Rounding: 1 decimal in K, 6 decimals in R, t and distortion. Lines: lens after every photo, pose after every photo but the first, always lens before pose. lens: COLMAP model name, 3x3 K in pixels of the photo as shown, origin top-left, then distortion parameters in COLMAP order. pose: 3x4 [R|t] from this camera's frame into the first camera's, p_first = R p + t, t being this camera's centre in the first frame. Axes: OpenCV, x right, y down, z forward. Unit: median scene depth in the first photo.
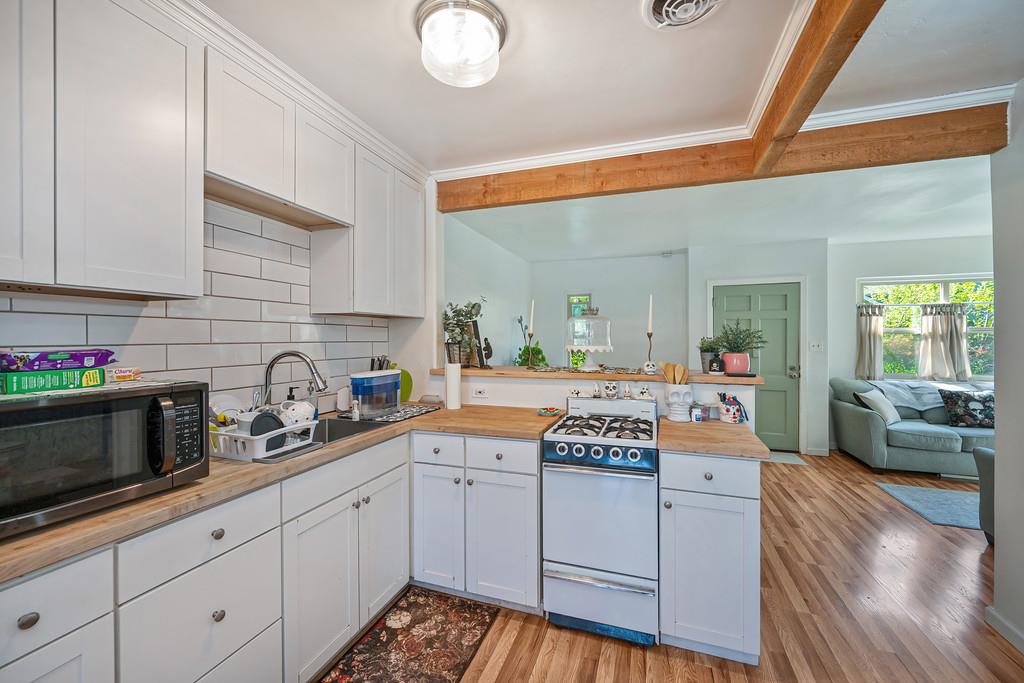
lens RADIAL K [[393.2, 0, 500.4], [0, 393.2, 339.6], [0, 0, 1]] dist [-0.001430, -0.001166]
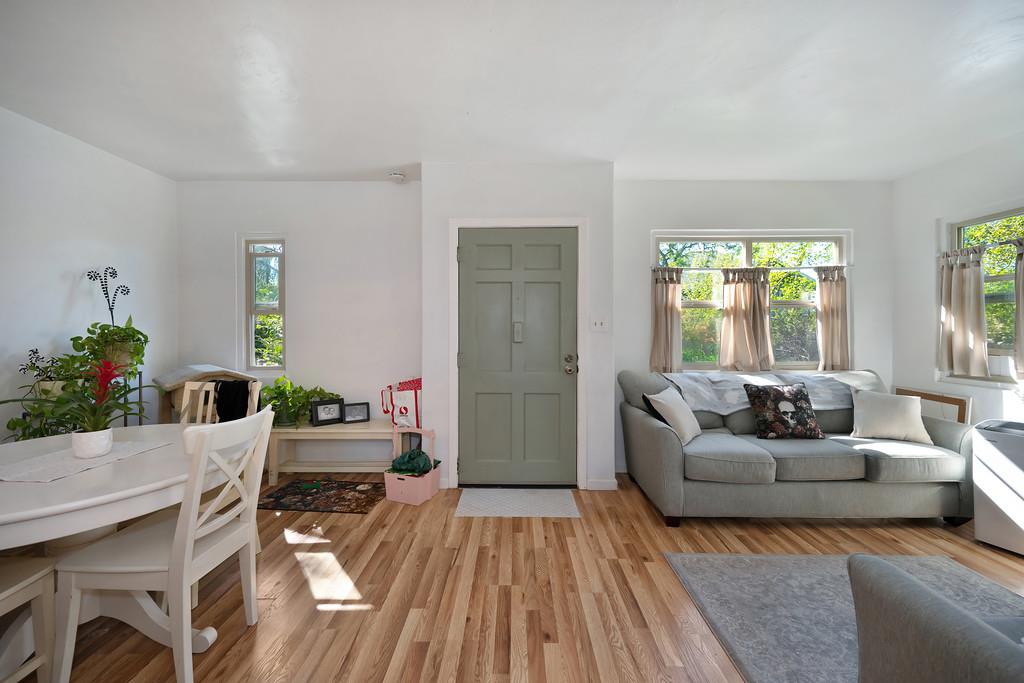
lens RADIAL K [[393.2, 0, 489.0], [0, 393.2, 334.2], [0, 0, 1]] dist [-0.001430, -0.001166]
pose [[0.953949, -0.003700, 0.299946, 0.453537], [0.001746, 0.999975, 0.006783, 0.030134], [-0.299964, -0.005947, 0.953932, 0.448168]]
